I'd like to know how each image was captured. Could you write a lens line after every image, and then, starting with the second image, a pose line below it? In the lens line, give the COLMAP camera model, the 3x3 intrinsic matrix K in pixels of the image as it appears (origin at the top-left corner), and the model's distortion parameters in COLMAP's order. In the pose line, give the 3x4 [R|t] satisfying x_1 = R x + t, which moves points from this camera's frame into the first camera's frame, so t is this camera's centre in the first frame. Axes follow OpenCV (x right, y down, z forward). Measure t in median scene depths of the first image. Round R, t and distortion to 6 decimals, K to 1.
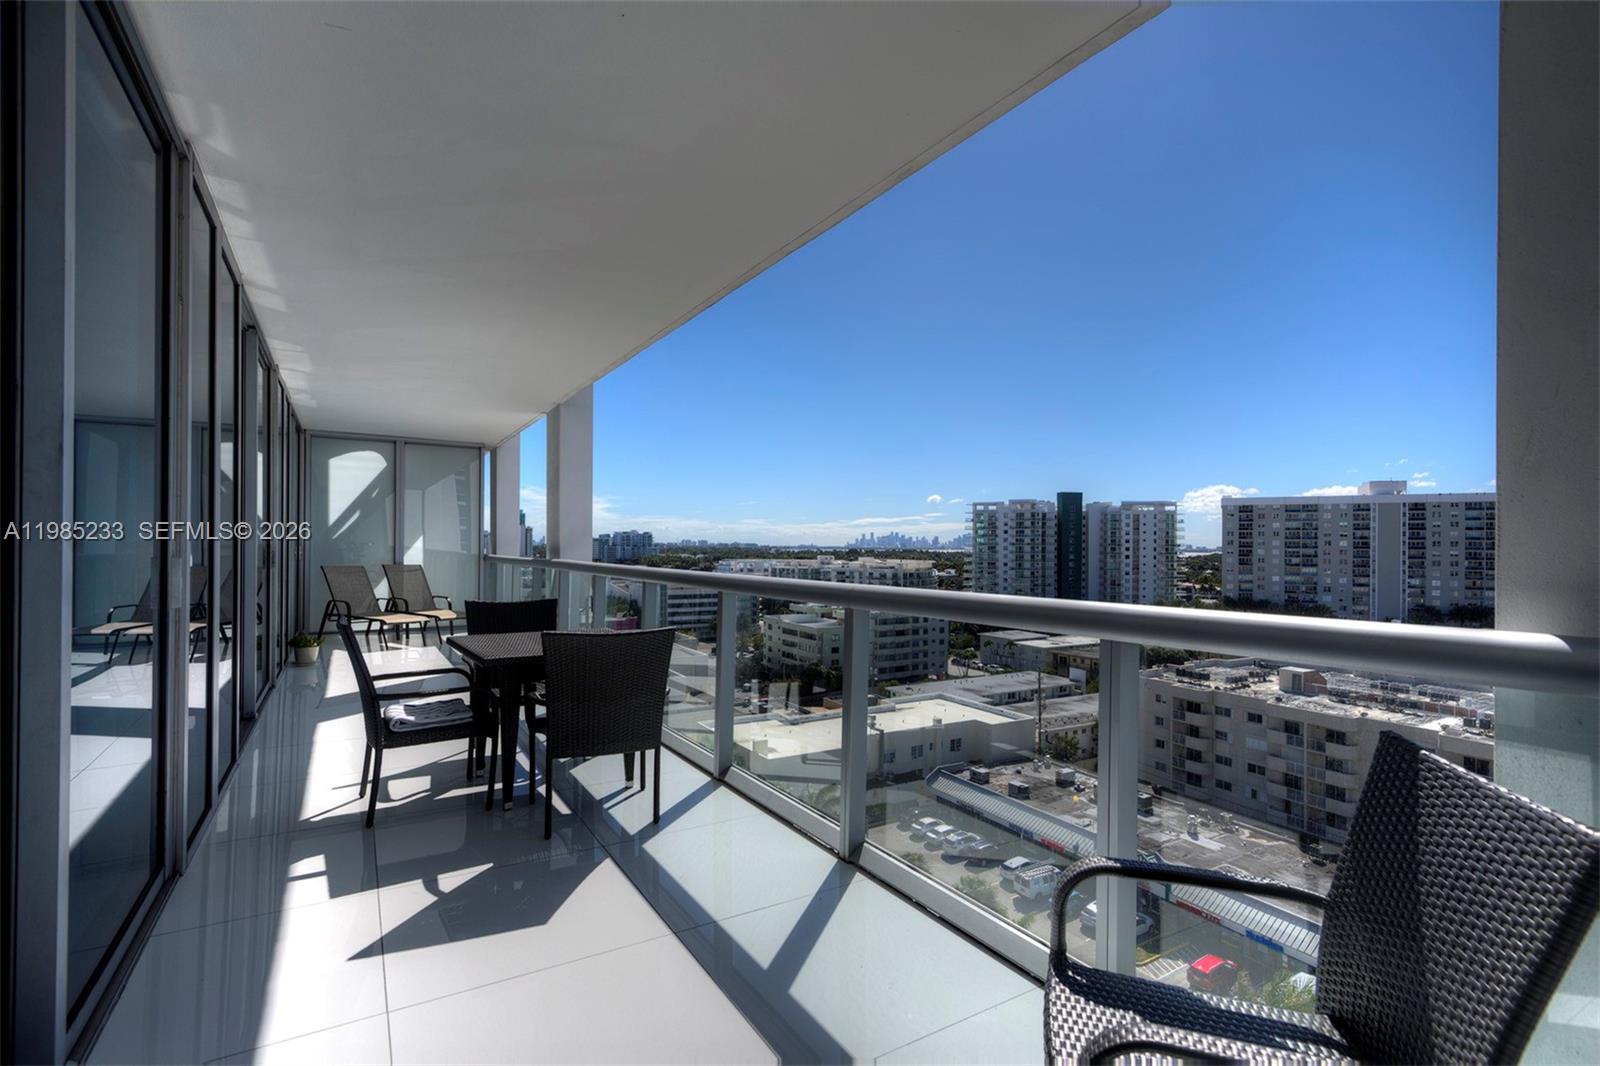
lens RADIAL K [[772.0, 0, 798.7], [0, 772.0, 538.5], [0, 0, 1]] dist [0.003186, 0.000060]
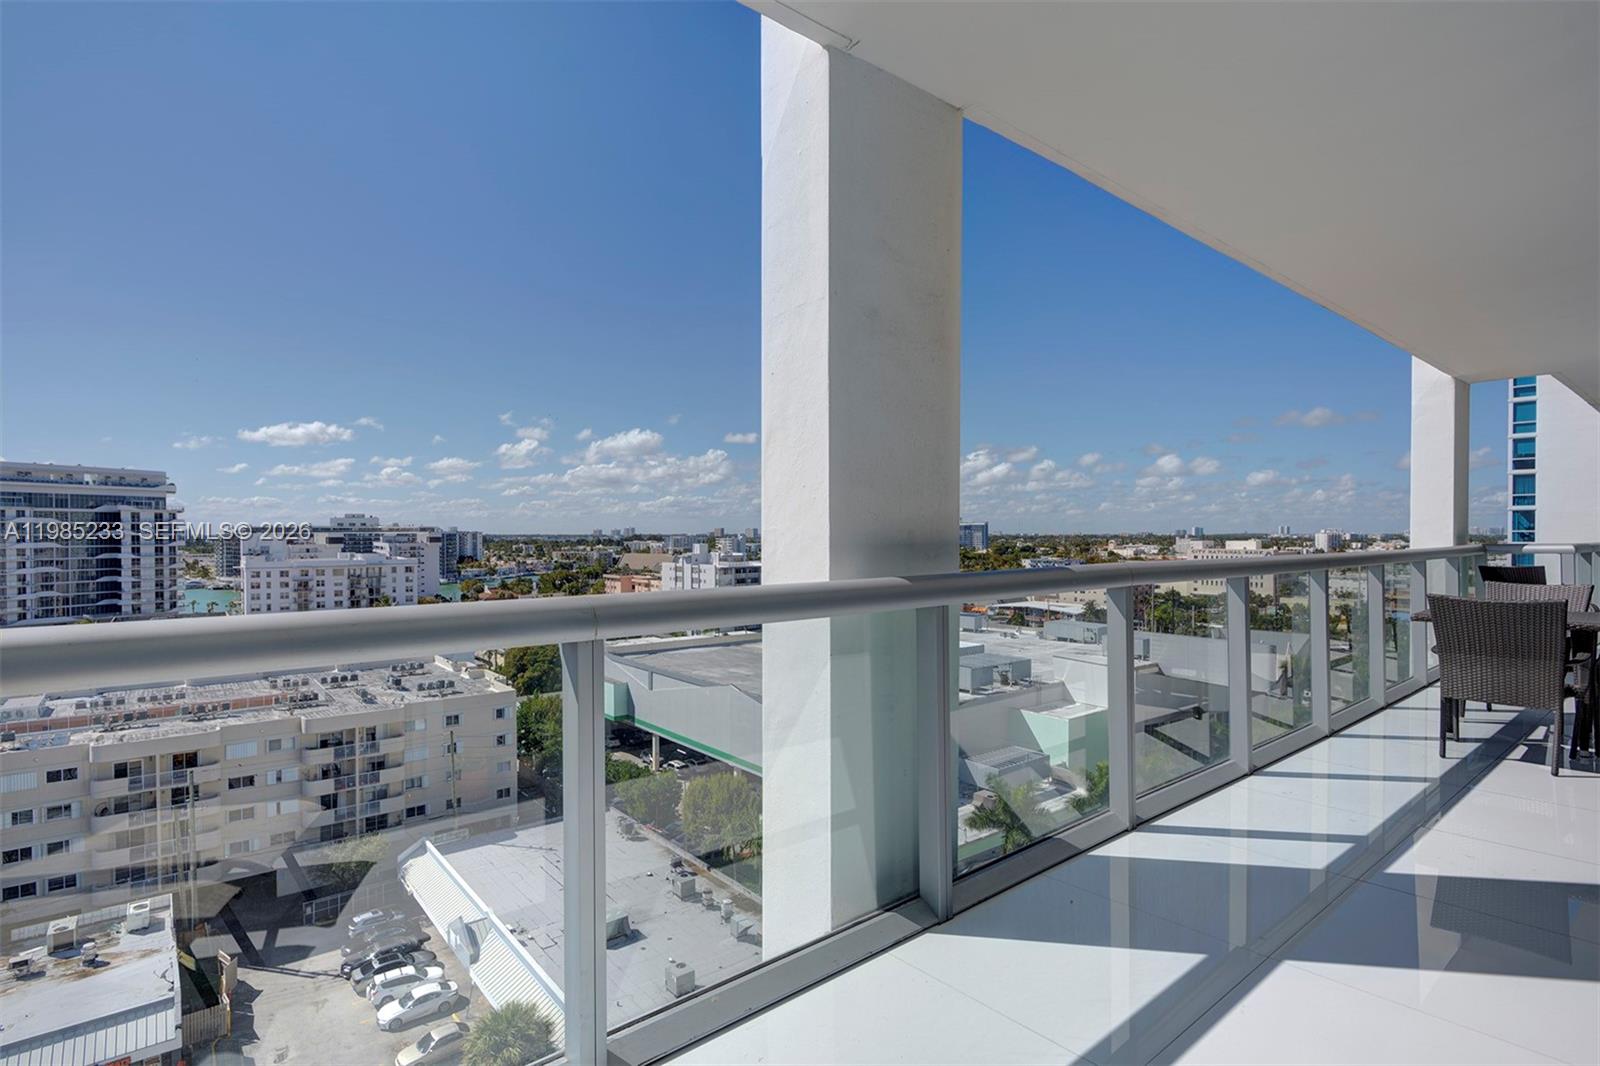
lens RADIAL K [[793.2, 0, 796.6], [0, 793.2, 538.3], [0, 0, 1]] dist [-0.004224, 0.000244]
pose [[-0.148450, -0.001485, 0.988919, -0.153428], [-0.001668, 0.999998, 0.001251, 0.004251], [-0.988918, -0.001463, -0.148453, 0.266131]]
